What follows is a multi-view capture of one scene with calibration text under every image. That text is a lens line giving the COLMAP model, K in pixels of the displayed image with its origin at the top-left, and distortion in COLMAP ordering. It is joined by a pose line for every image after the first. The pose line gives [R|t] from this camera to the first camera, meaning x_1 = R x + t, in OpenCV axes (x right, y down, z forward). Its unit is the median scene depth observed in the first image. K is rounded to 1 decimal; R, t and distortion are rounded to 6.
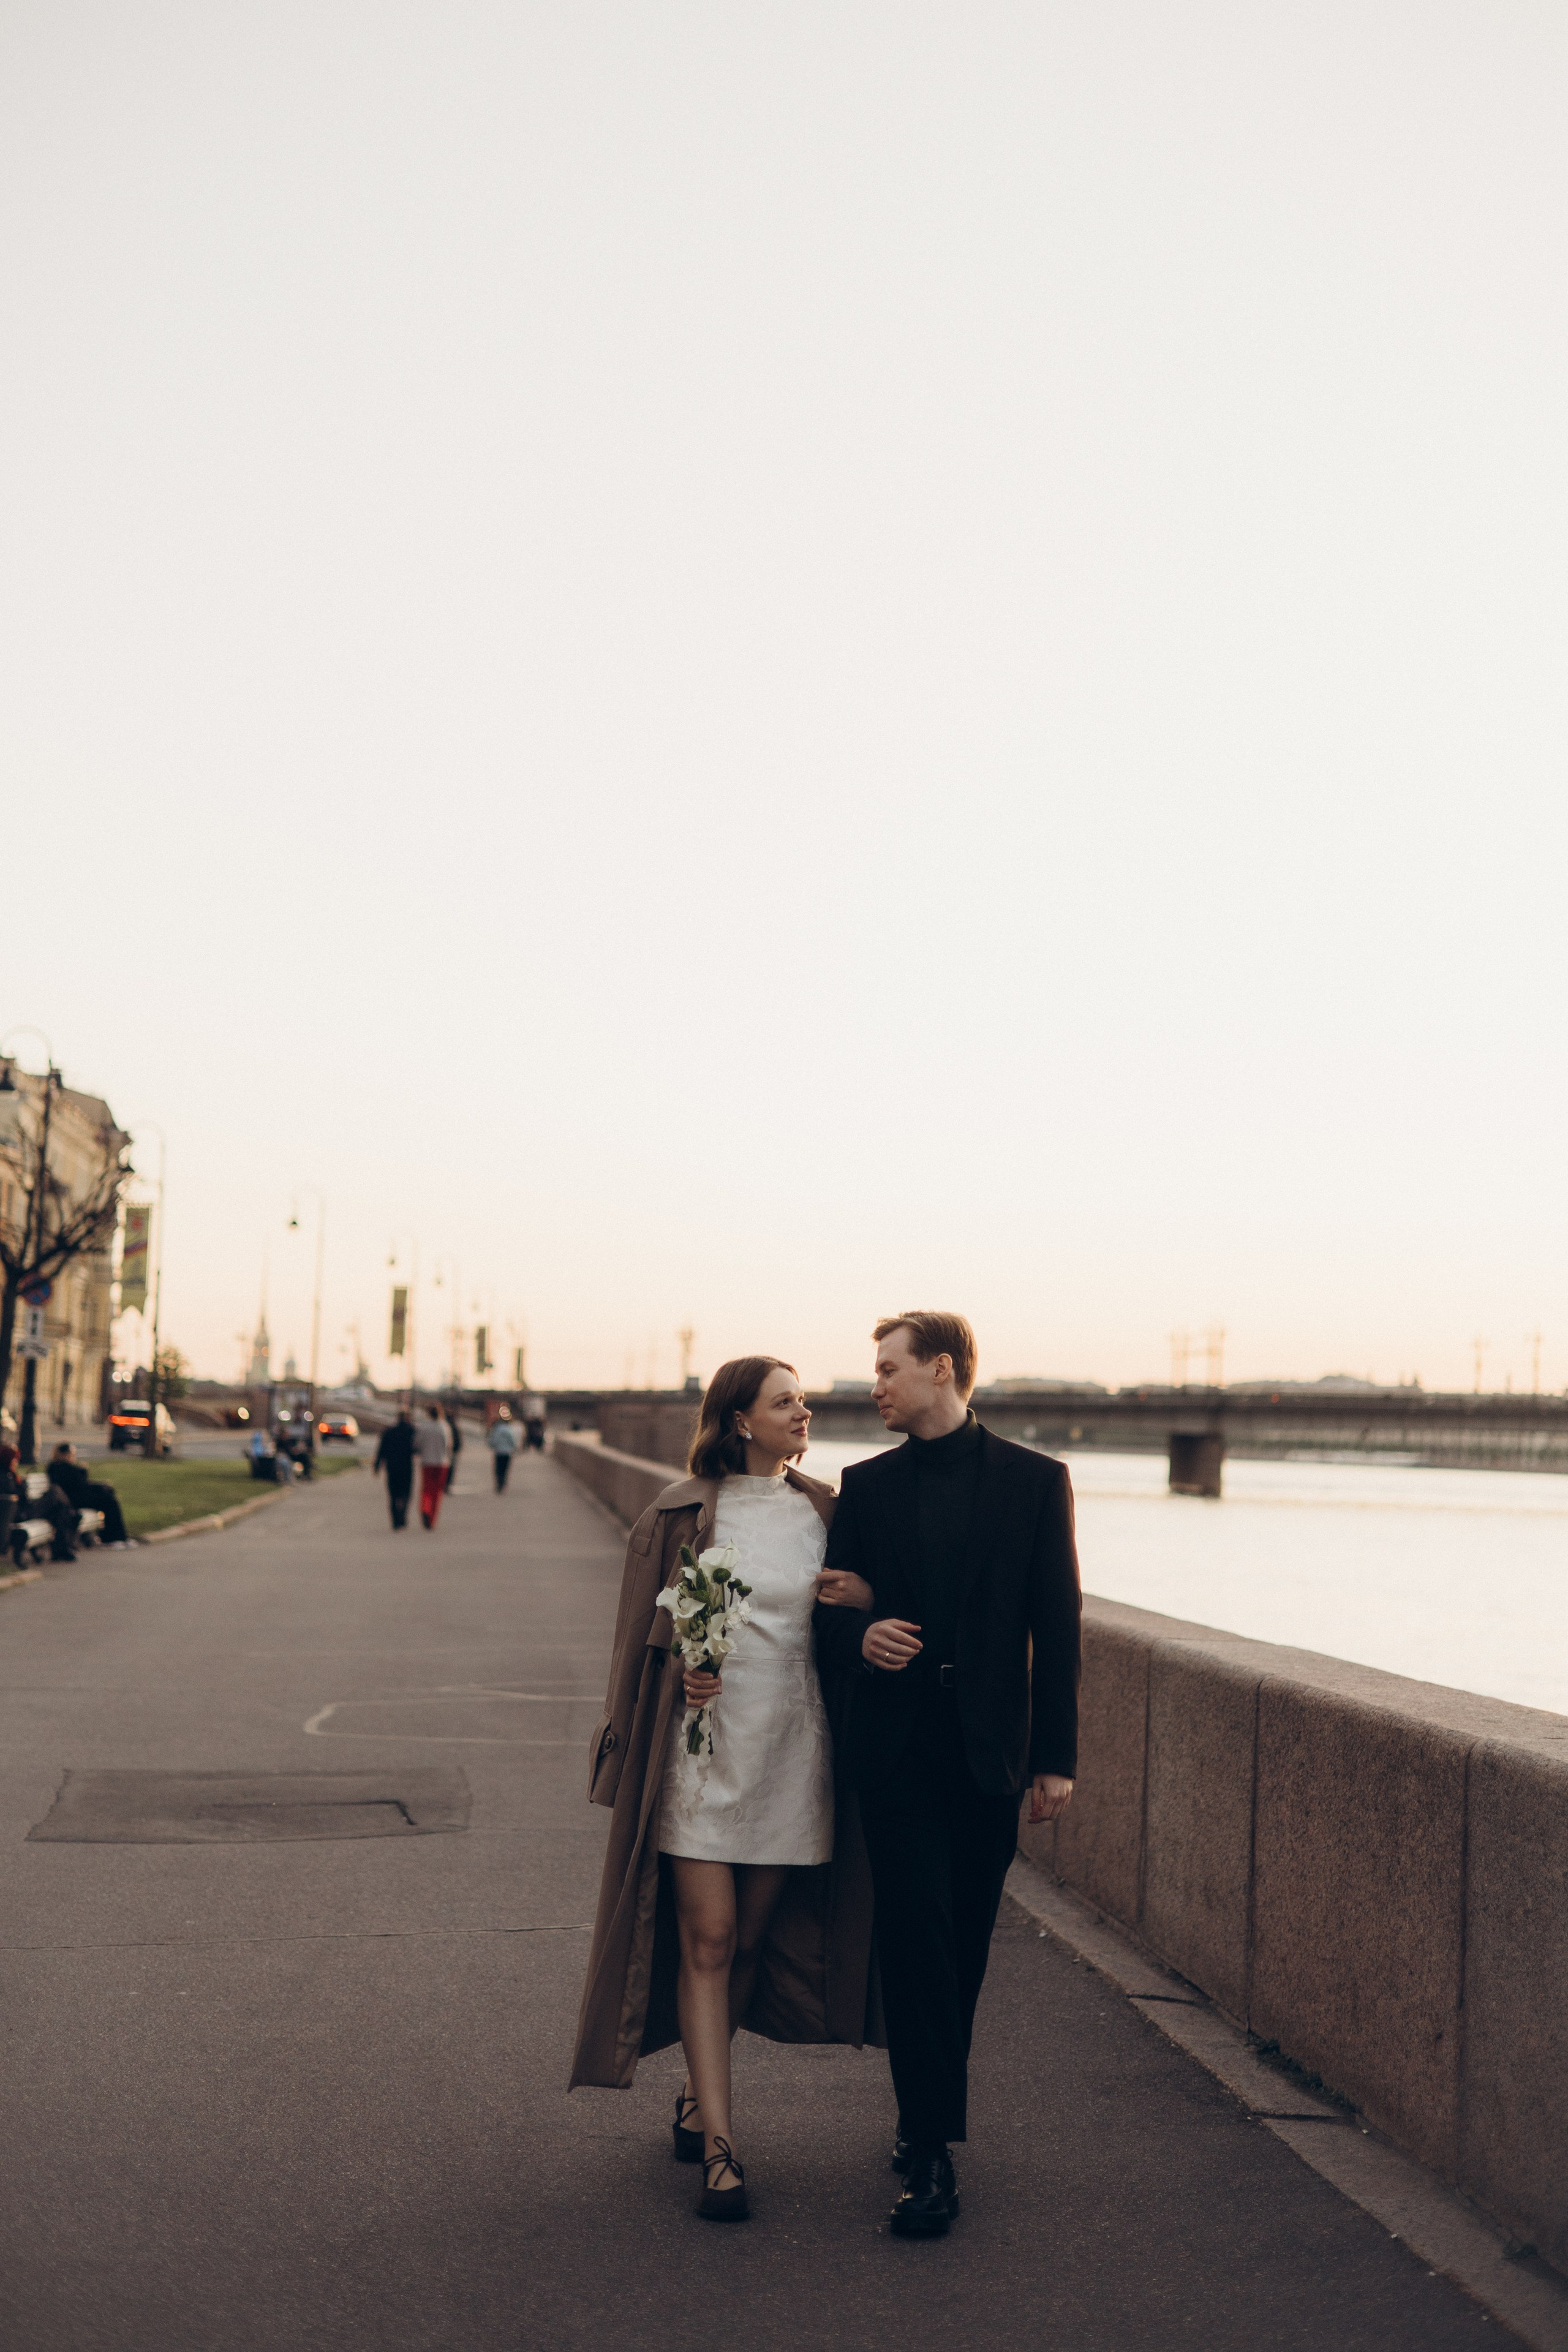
lens RADIAL K [[3409.1, 0, 784.0], [0, 3409.1, 1176.0], [0, 0, 1]] dist [-0.172049, 0.932156]
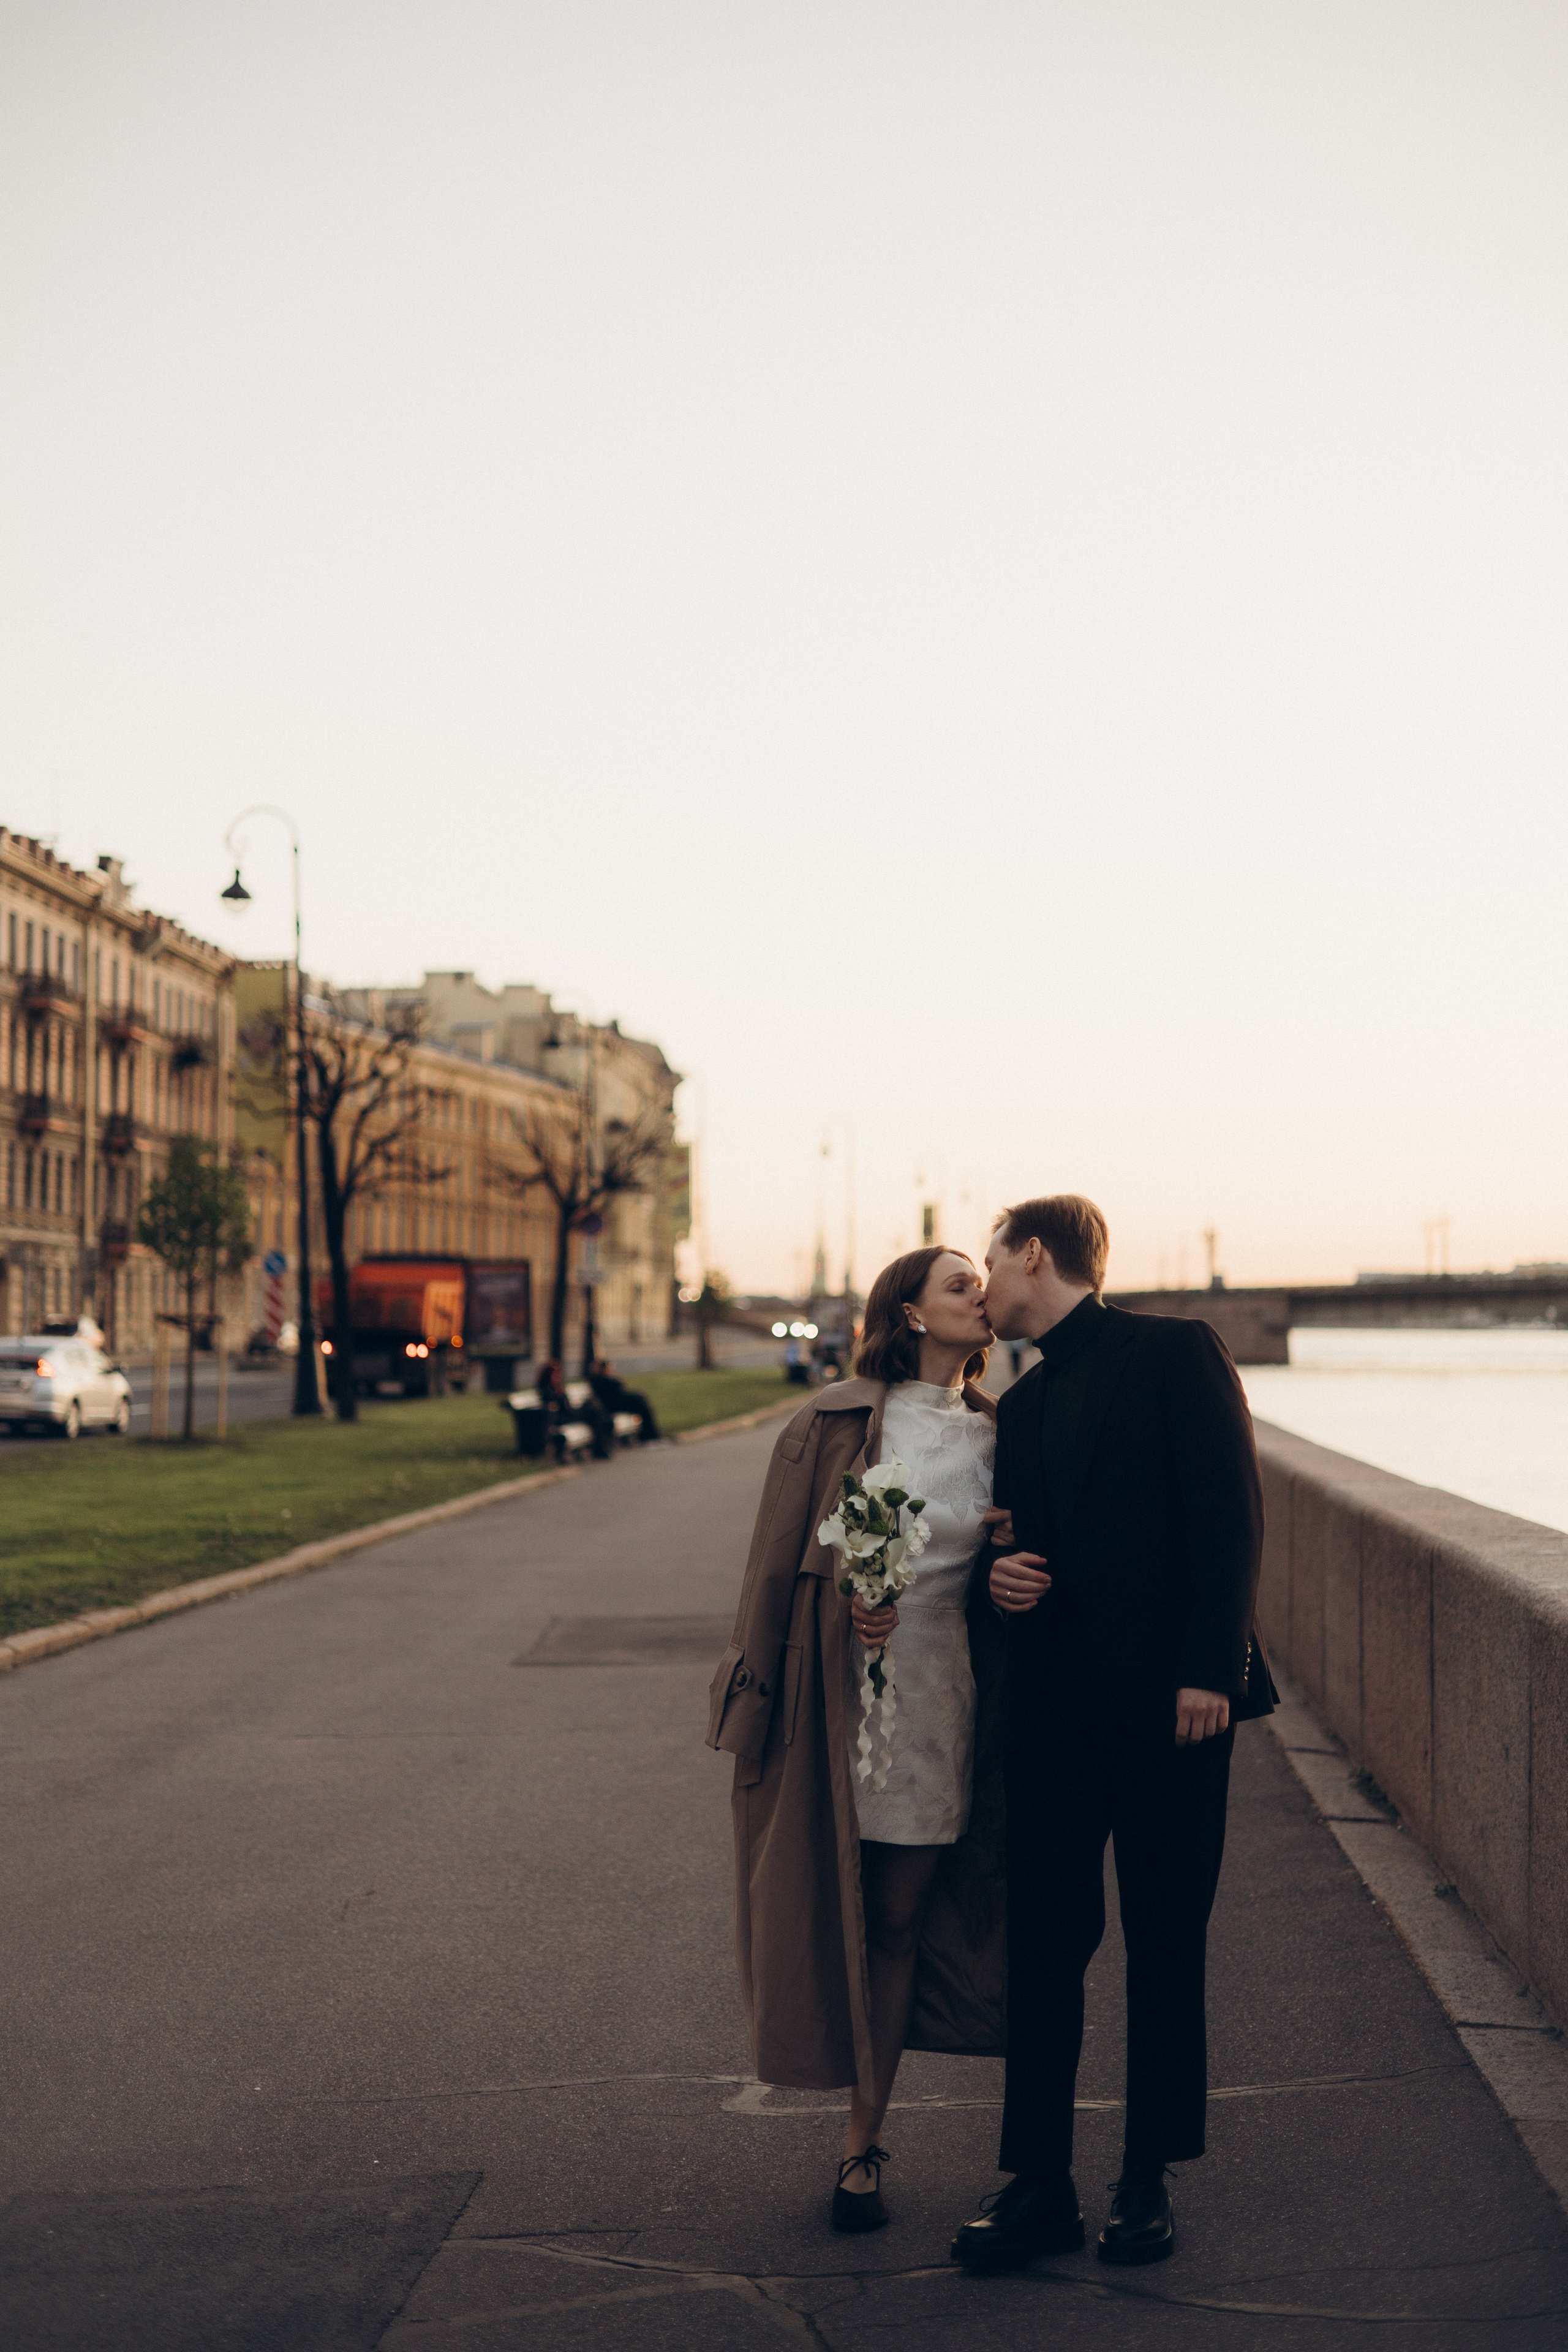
lens RADIAL K [[3412.8, 0, 784.0], [0, 3412.8, 1176.0], [0, 0, 1]] dist [0.017154, 0.021140]
pose [[0.982493, -0.042335, -0.181425, 0.060697], [0.047583, 0.998563, 0.024667, -0.008296], [0.180120, -0.032868, 0.983095, -0.125319]]
